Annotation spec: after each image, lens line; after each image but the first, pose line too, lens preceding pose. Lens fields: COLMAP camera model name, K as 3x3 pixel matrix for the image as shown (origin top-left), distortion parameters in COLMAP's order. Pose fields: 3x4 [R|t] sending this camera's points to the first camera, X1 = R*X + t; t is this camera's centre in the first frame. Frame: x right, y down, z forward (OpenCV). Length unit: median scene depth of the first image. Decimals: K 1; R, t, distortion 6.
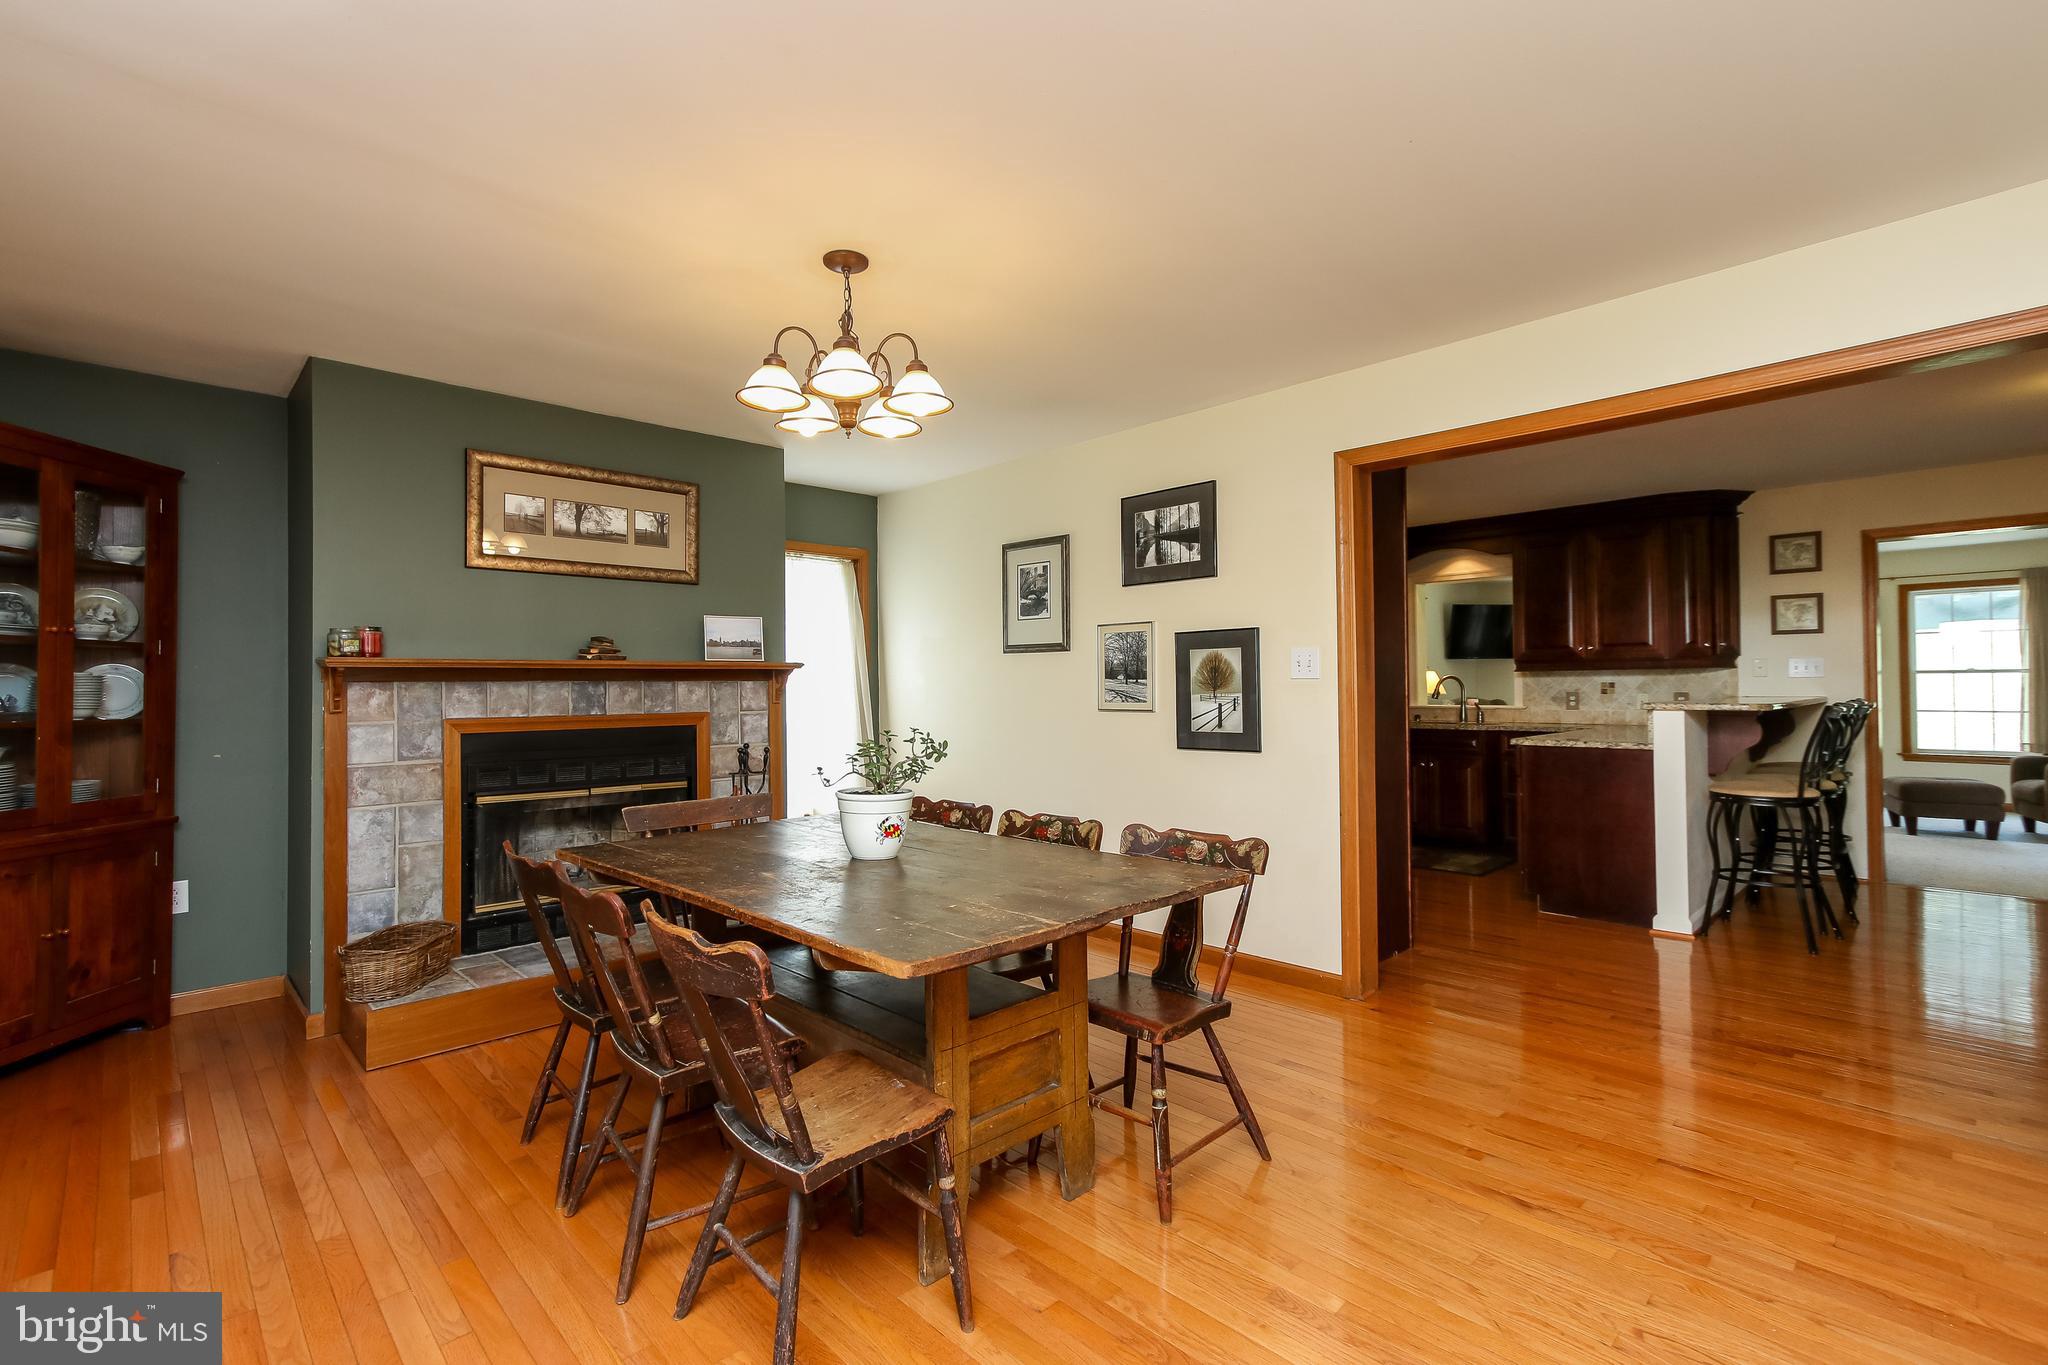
lens RADIAL K [[945.1, 0, 1018.5], [0, 945.1, 685.2], [0, 0, 1]] dist [0.001429, 0.000192]
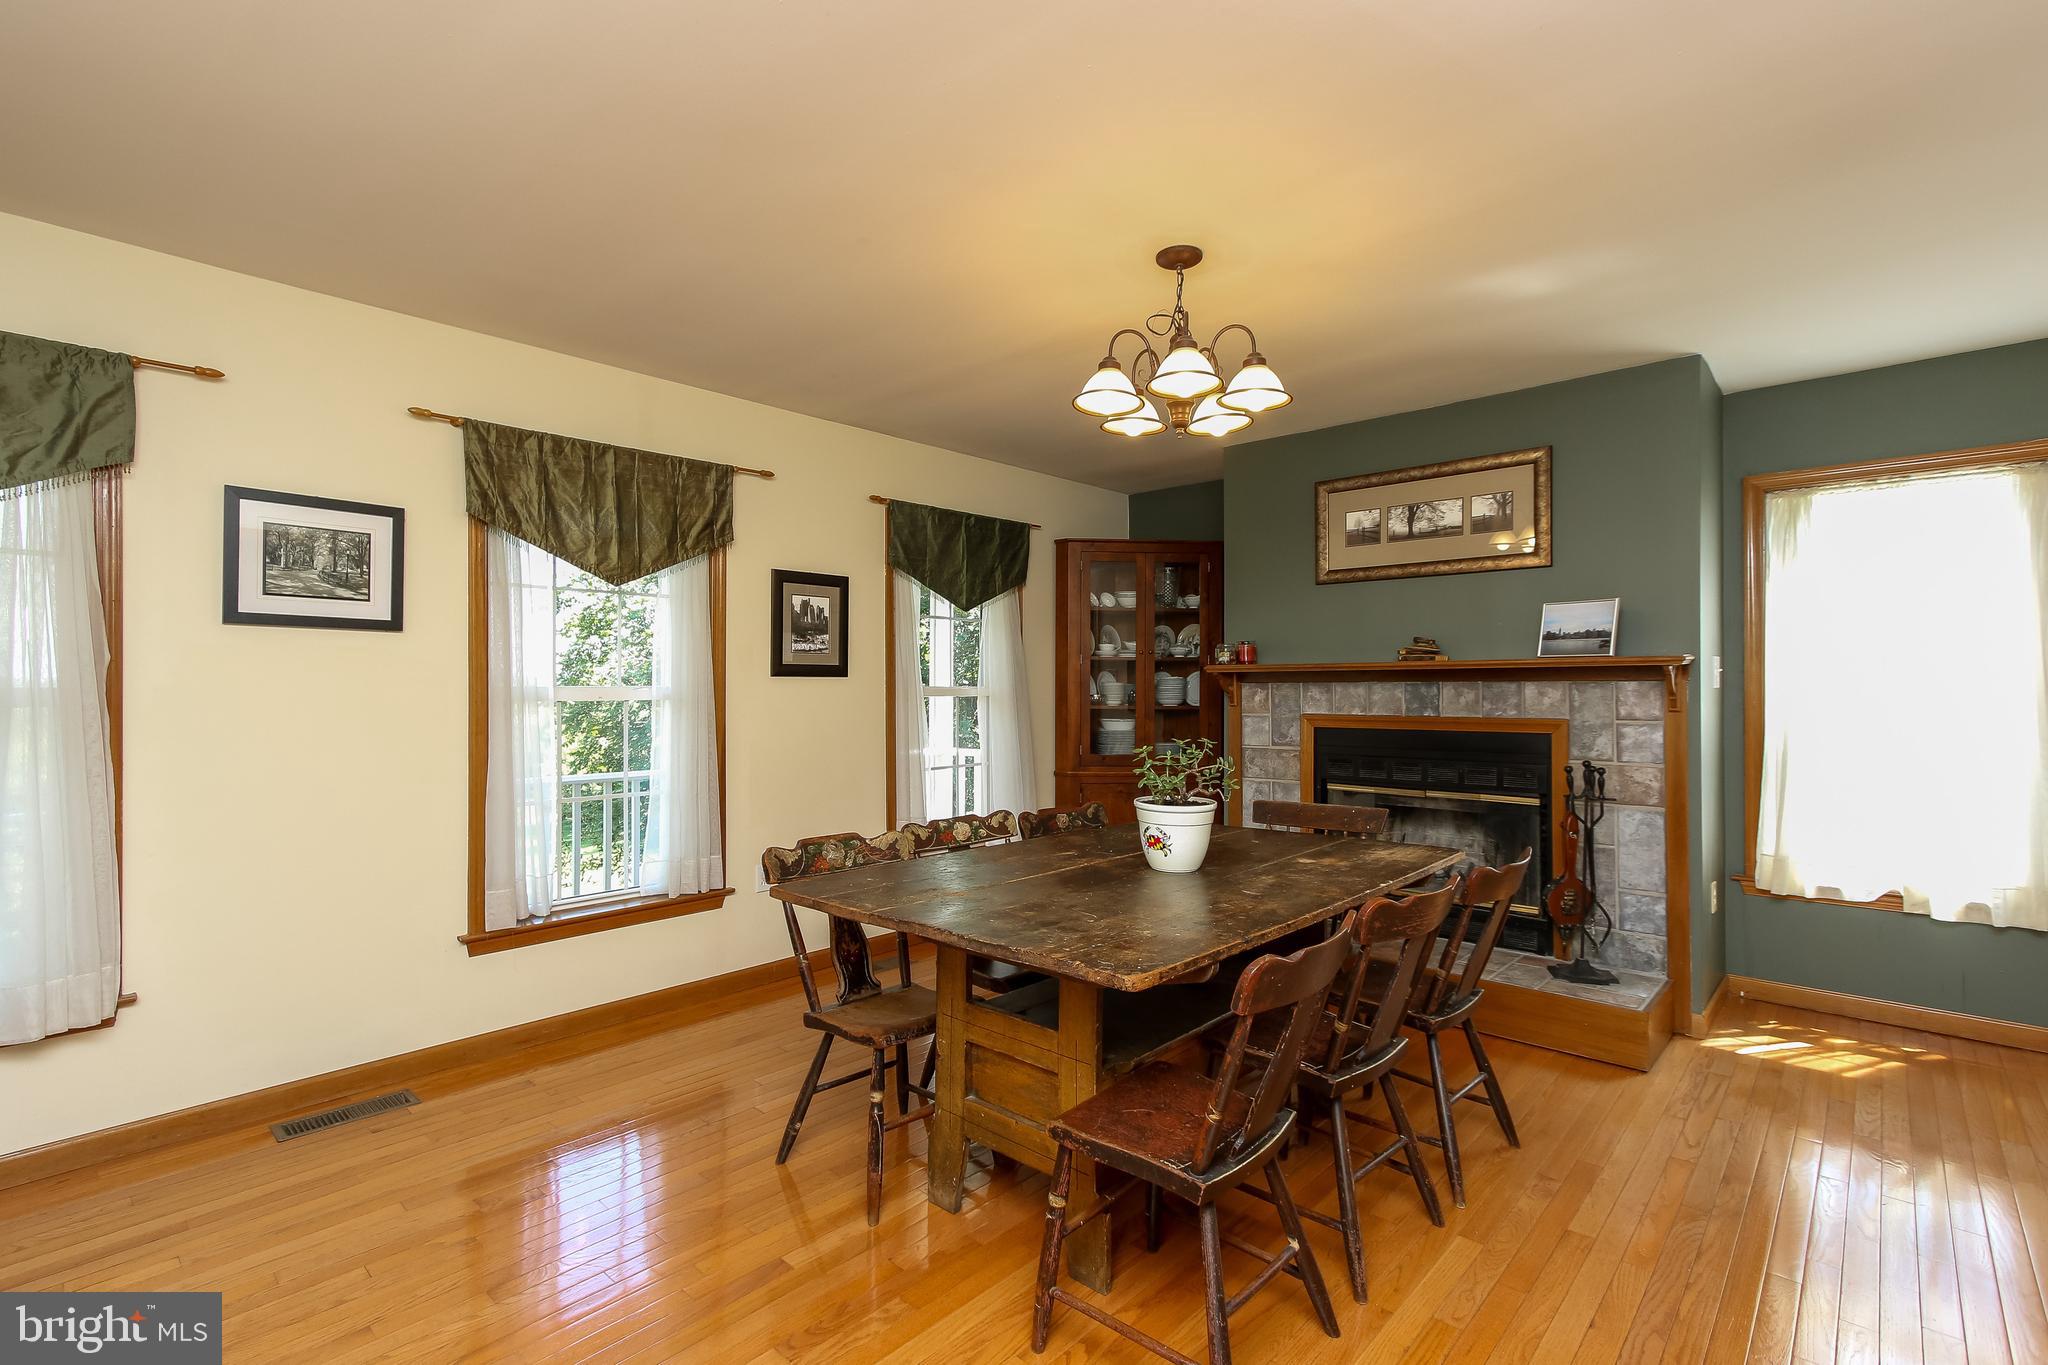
lens RADIAL K [[945.1, 0, 1018.5], [0, 945.1, 685.2], [0, 0, 1]] dist [0.001429, 0.000192]
pose [[0.047616, 0.008931, -0.998826, 0.512792], [0.004661, 0.999947, 0.009163, -0.011804], [0.998855, -0.005092, 0.047571, 0.526242]]
